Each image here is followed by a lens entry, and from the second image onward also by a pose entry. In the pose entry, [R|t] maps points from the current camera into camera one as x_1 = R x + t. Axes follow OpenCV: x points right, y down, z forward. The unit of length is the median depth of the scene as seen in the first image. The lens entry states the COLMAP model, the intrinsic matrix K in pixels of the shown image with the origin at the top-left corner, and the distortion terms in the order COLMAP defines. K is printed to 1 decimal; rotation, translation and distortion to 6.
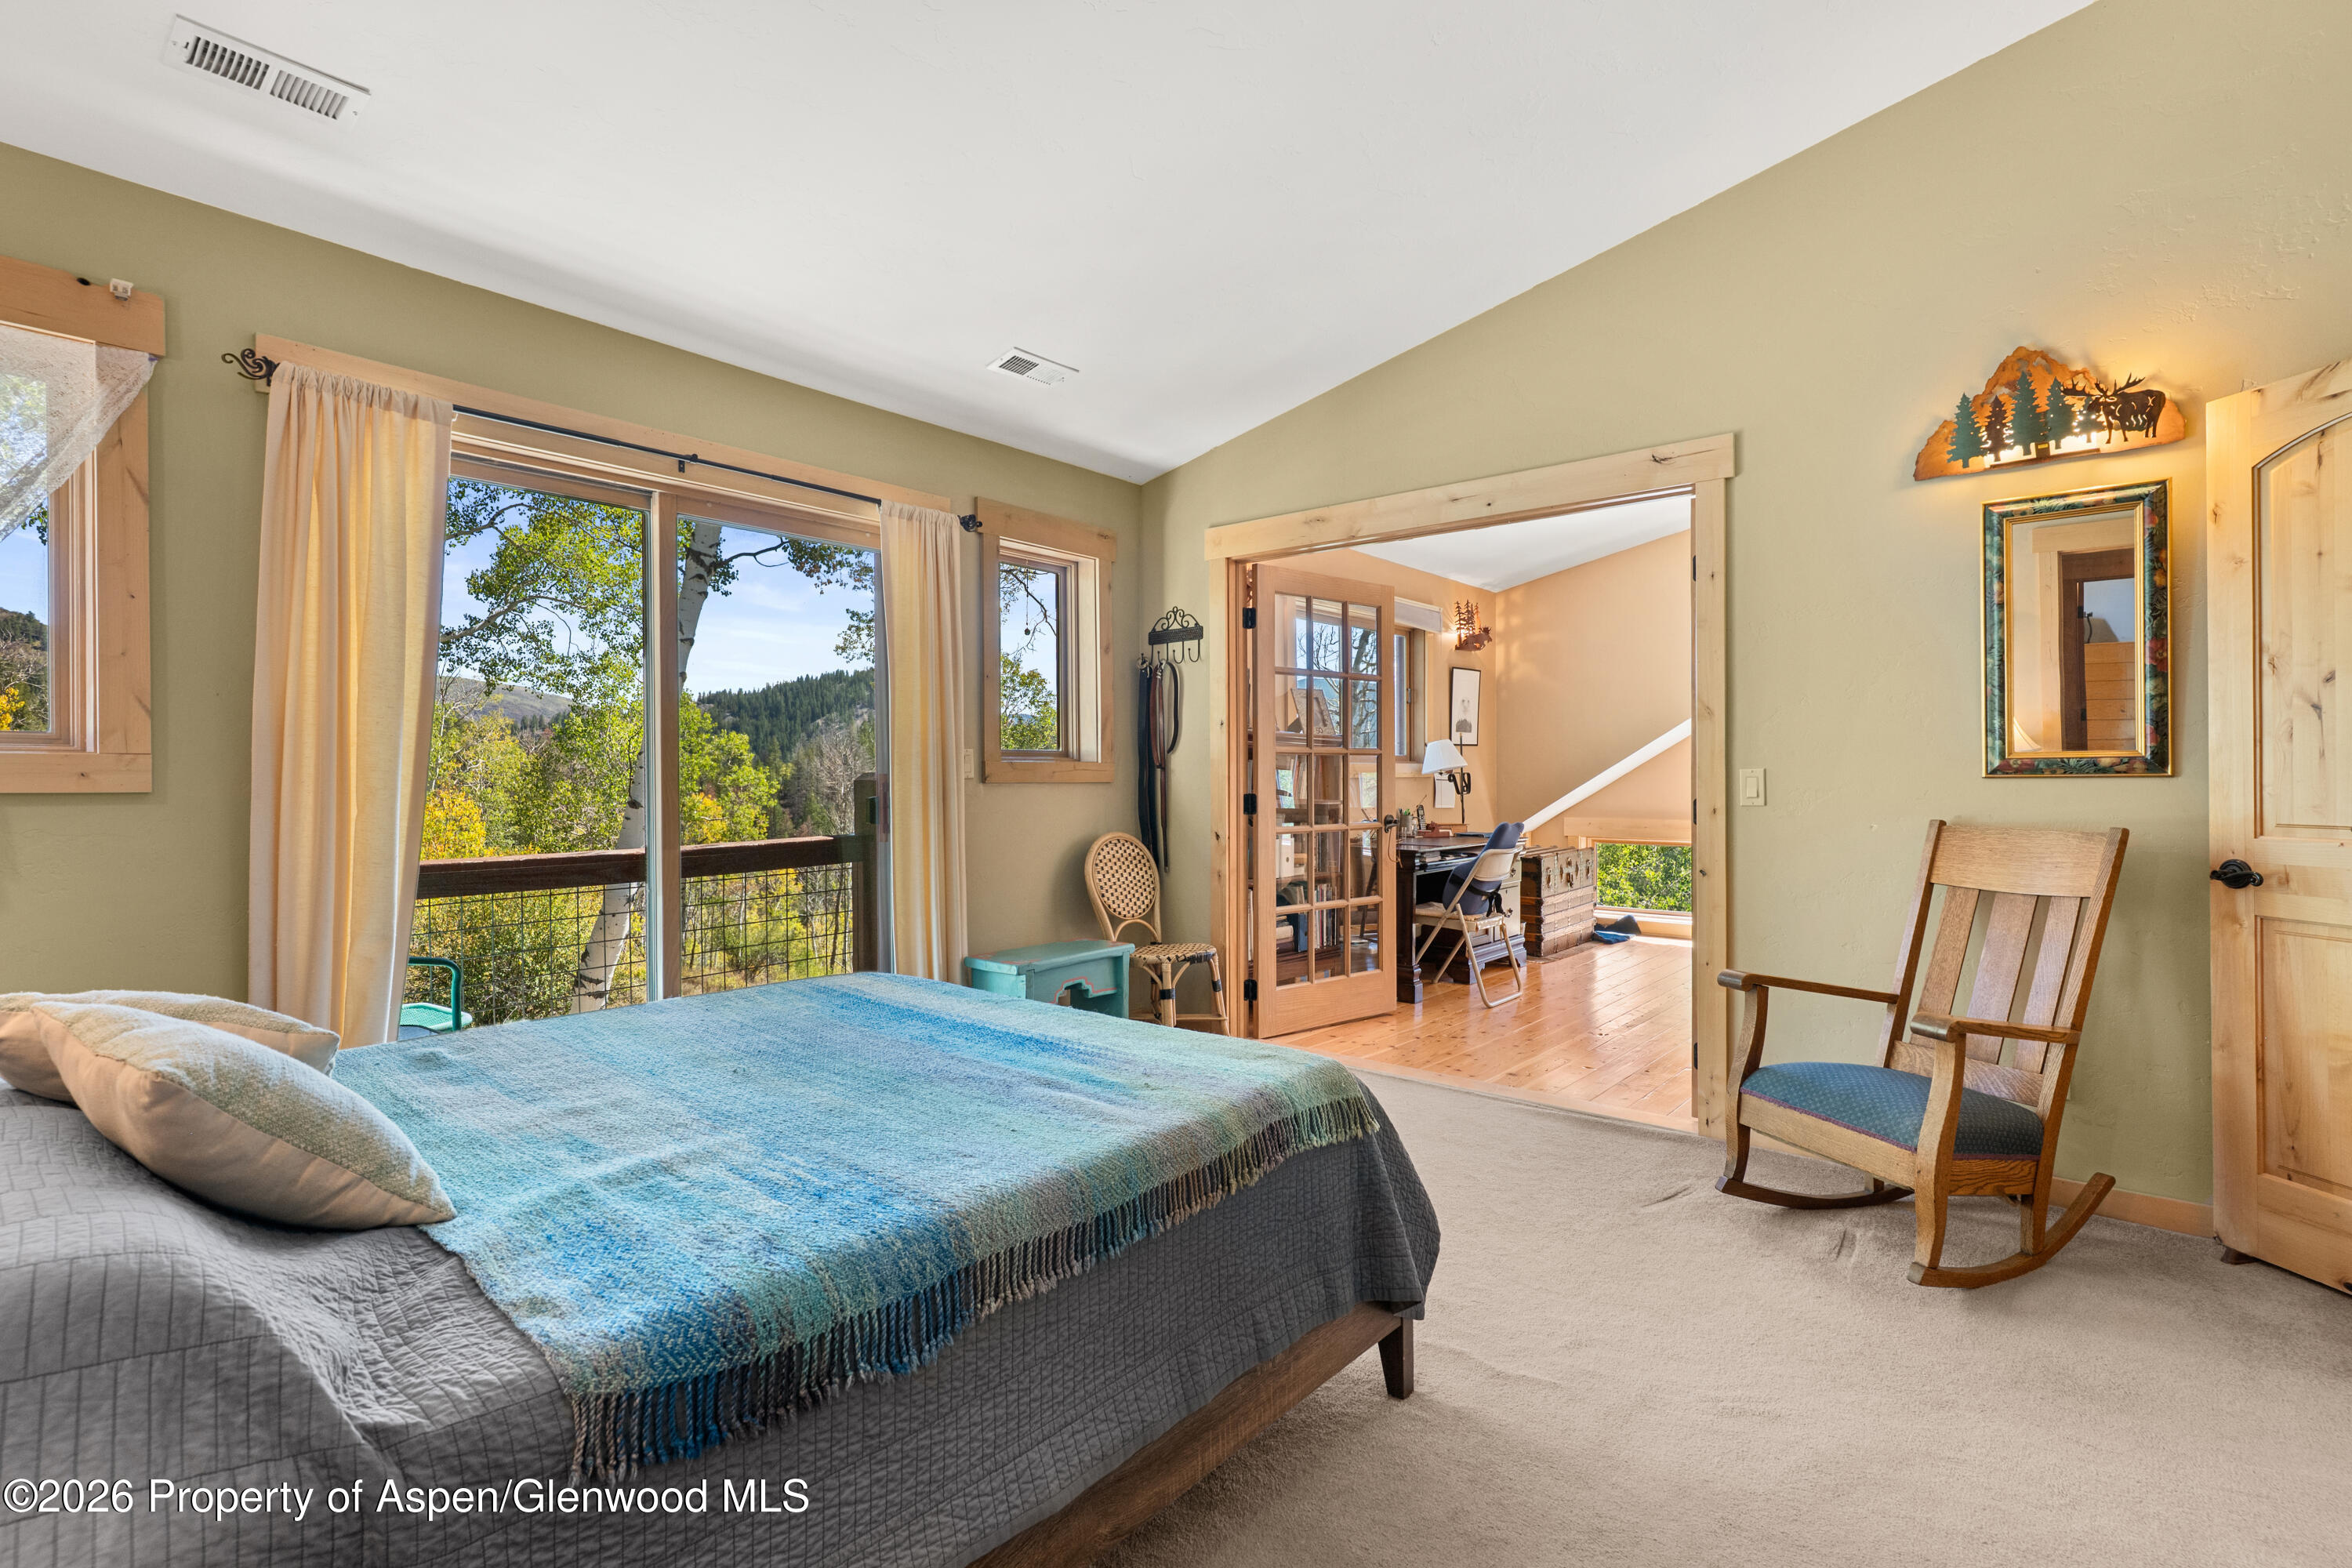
lens RADIAL K [[1133.3, 0, 1191.1], [0, 1133.3, 774.7], [0, 0, 1]] dist [-0.000028, 0.002283]
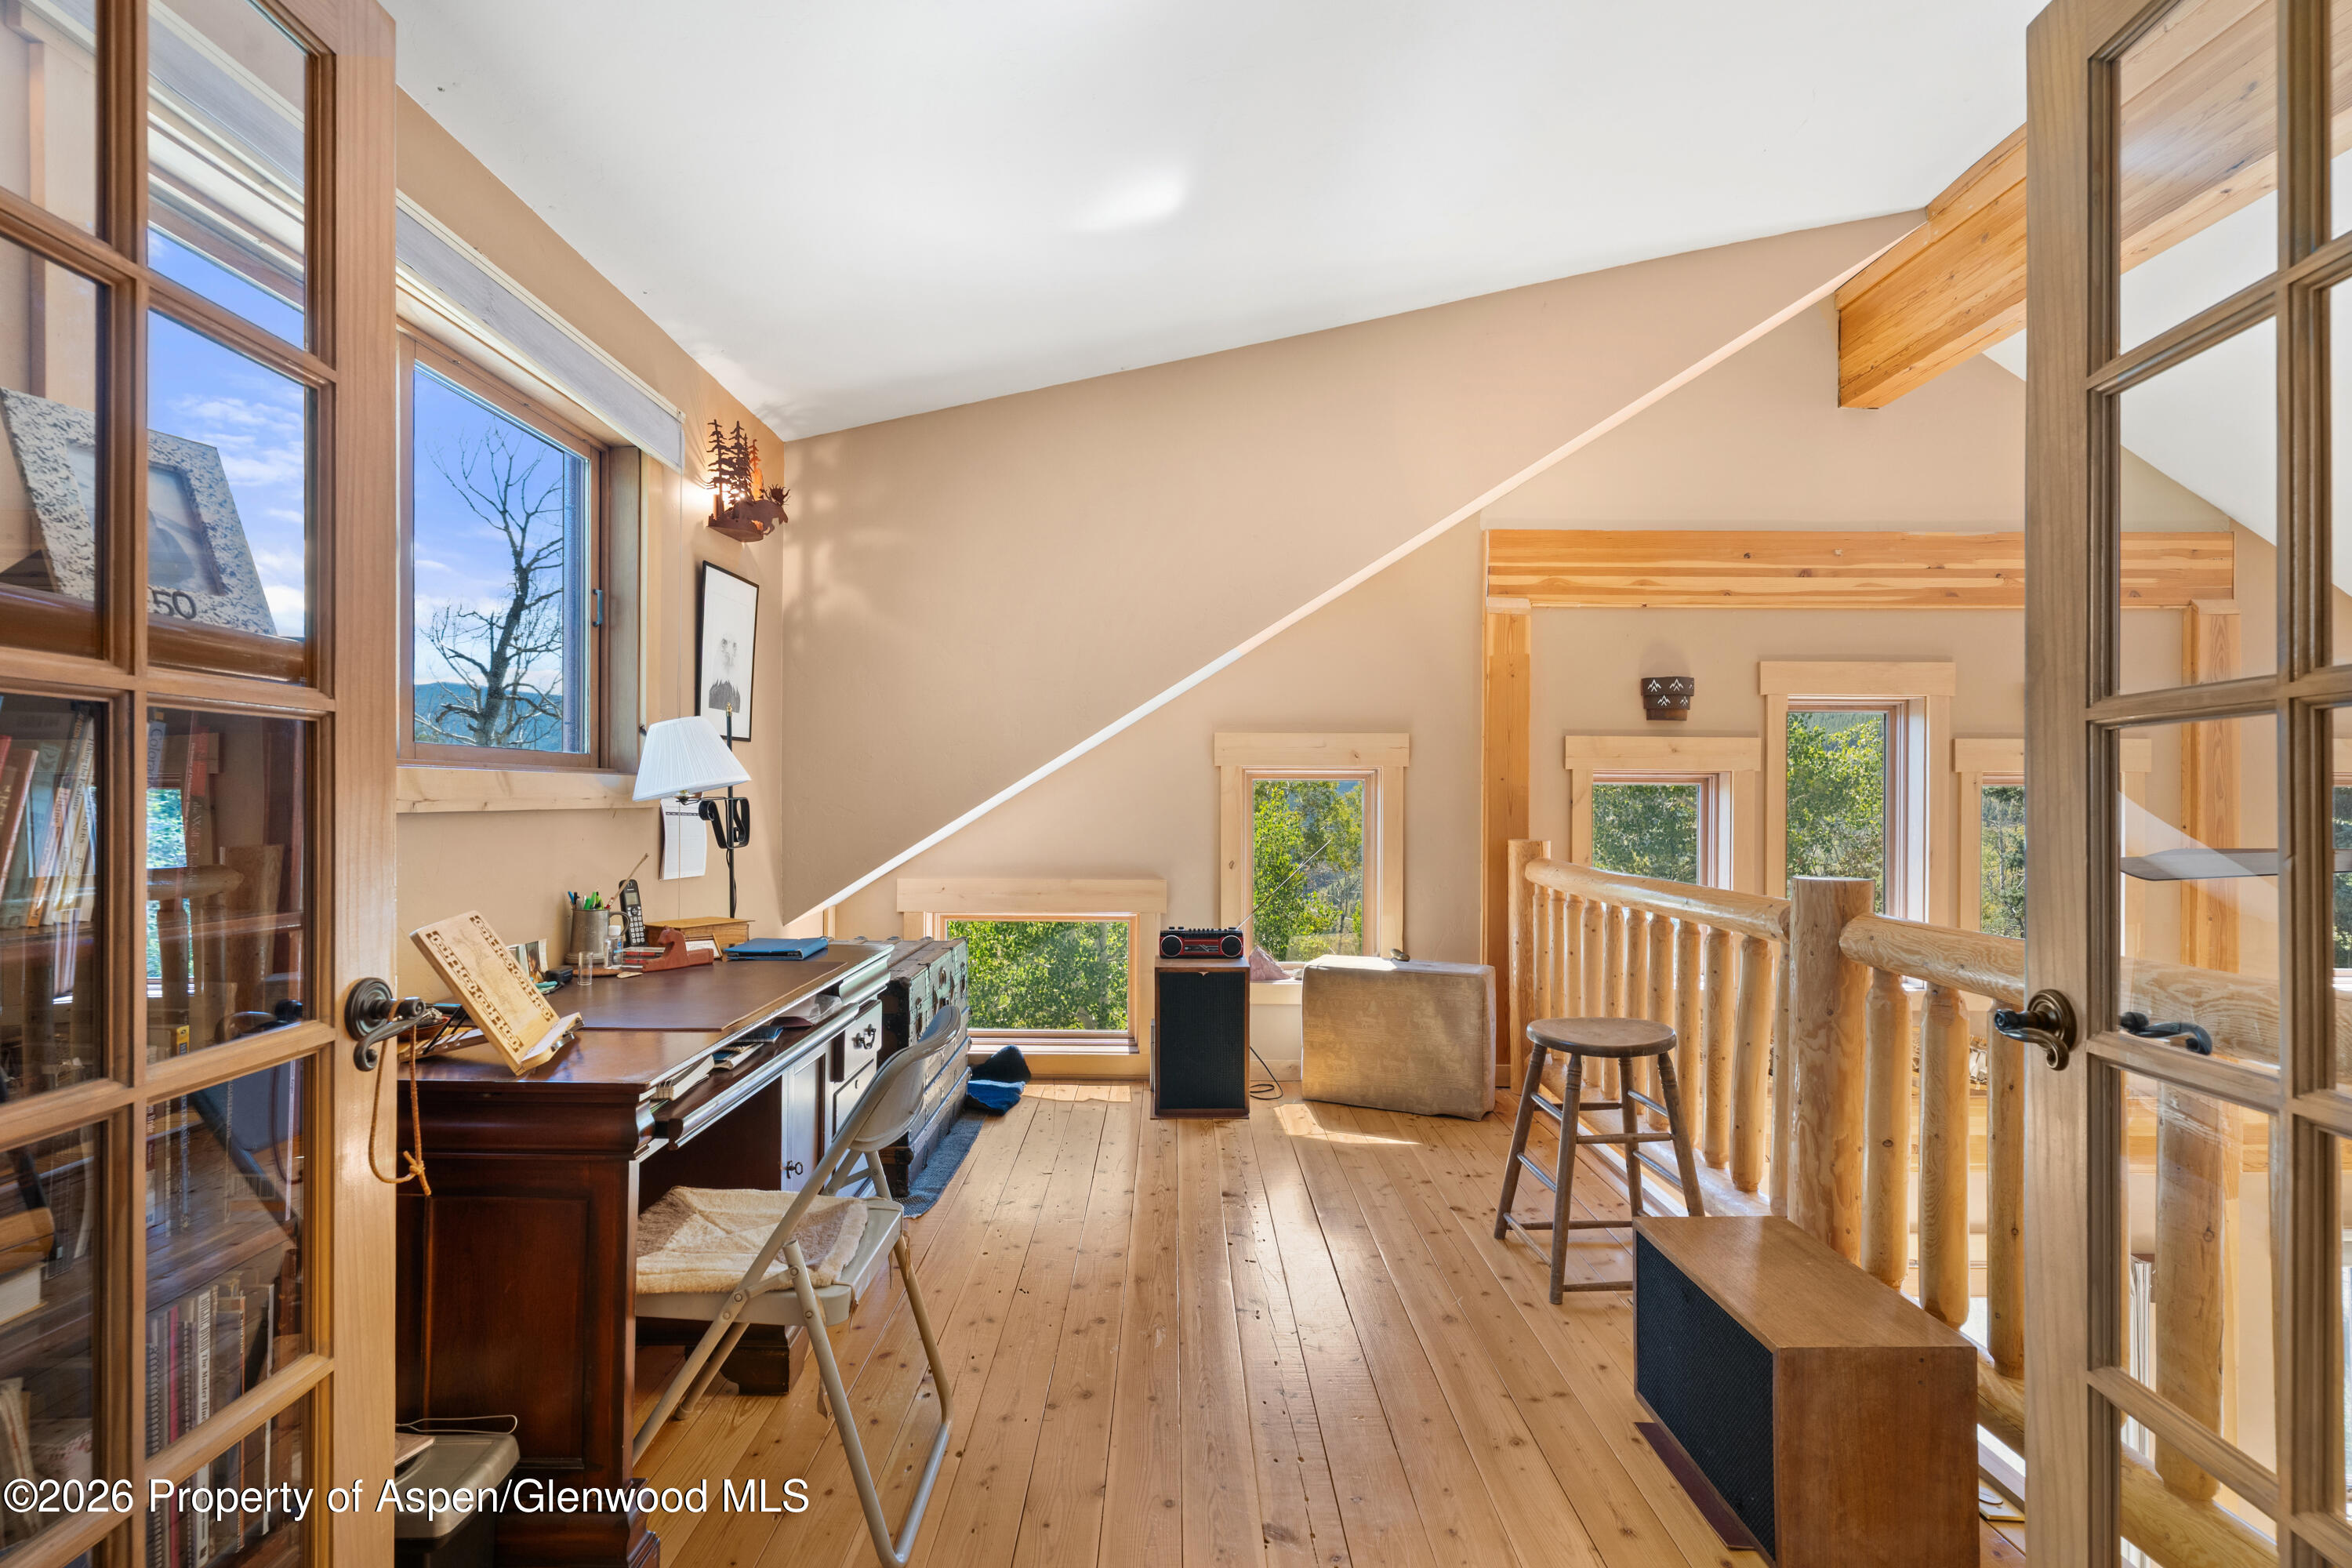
lens RADIAL K [[1133.3, 0, 1181.7], [0, 1133.3, 795.6], [0, 0, 1]] dist [-0.000028, 0.002283]
pose [[0.776574, 0.008087, 0.629974, 0.103044], [-0.007007, 0.999967, -0.004199, -0.001998], [-0.629987, -0.001153, 0.776605, 0.572831]]
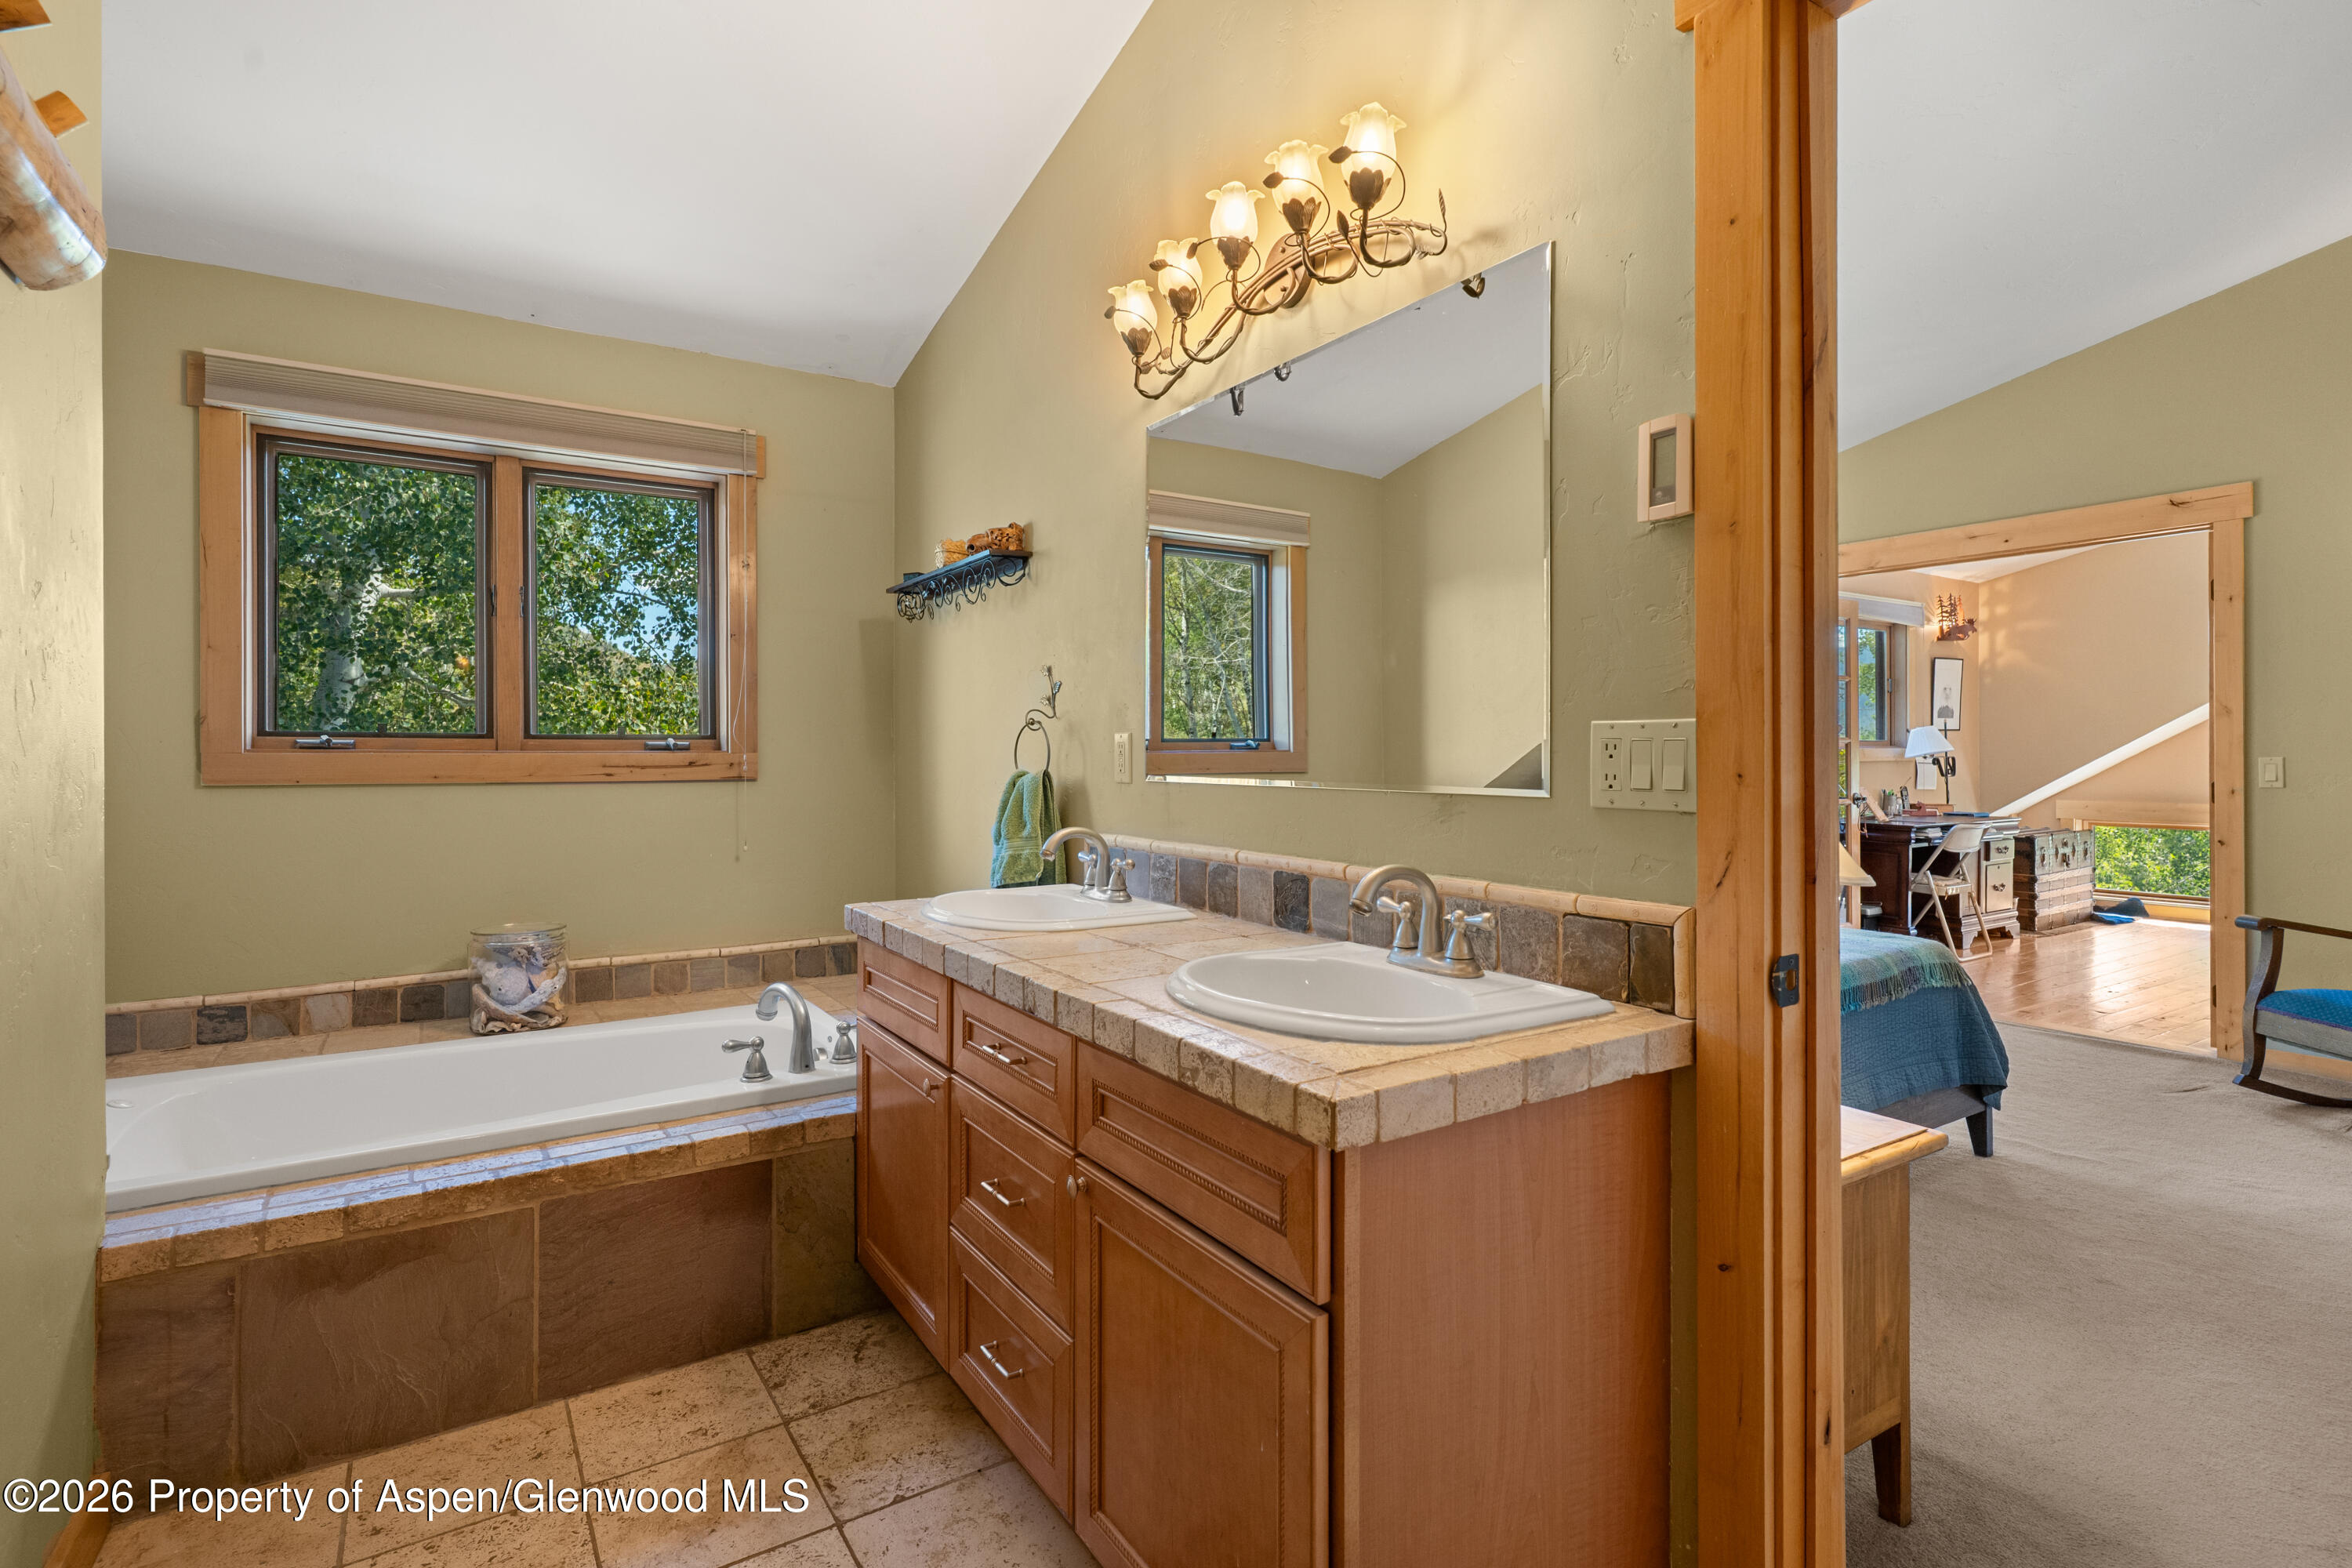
lens RADIAL K [[1133.3, 0, 1198.0], [0, 1133.3, 753.5], [0, 0, 1]] dist [-0.000028, 0.002283]
pose [[0.951437, -0.000483, -0.307844, -0.107696], [0.000261, 1.000000, -0.000761, -0.004117], [0.307844, 0.000644, 0.951437, -0.245364]]
